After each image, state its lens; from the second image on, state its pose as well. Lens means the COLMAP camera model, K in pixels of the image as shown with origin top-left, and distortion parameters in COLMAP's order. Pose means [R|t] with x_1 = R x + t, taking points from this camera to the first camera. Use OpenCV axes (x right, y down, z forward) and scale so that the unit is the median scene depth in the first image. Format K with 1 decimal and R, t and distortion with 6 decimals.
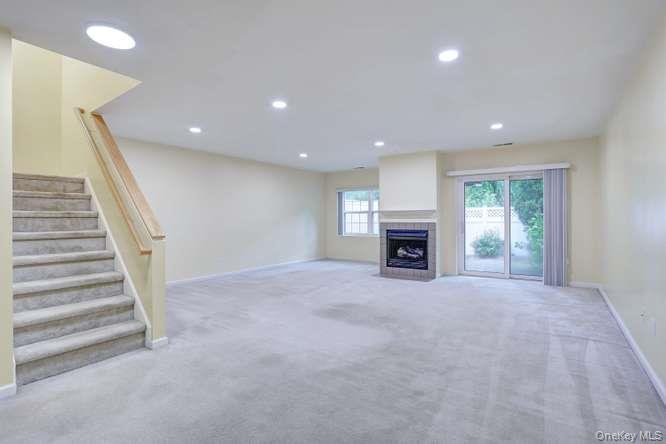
lens RADIAL K [[324.4, 0, 334.8], [0, 324.4, 220.6], [0, 0, 1]] dist [-0.041726, 0.009622]
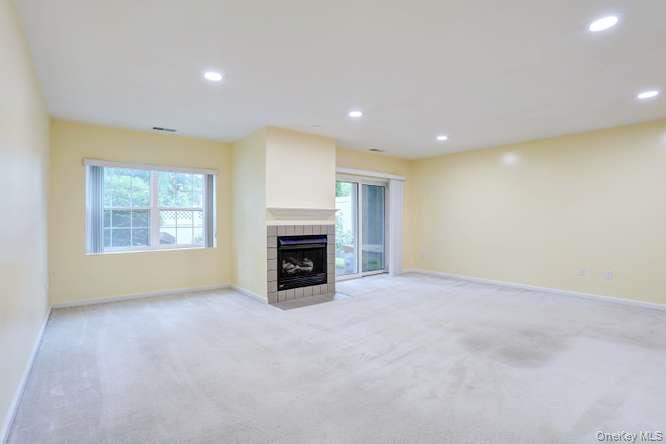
lens RADIAL K [[324.4, 0, 334.8], [0, 324.4, 220.9], [0, 0, 1]] dist [-0.041726, 0.009622]
pose [[0.286102, 0.001686, 0.958198, -0.469567], [0.007480, 0.999964, -0.003993, -0.000776], [-0.958170, 0.008309, 0.286079, 0.718250]]
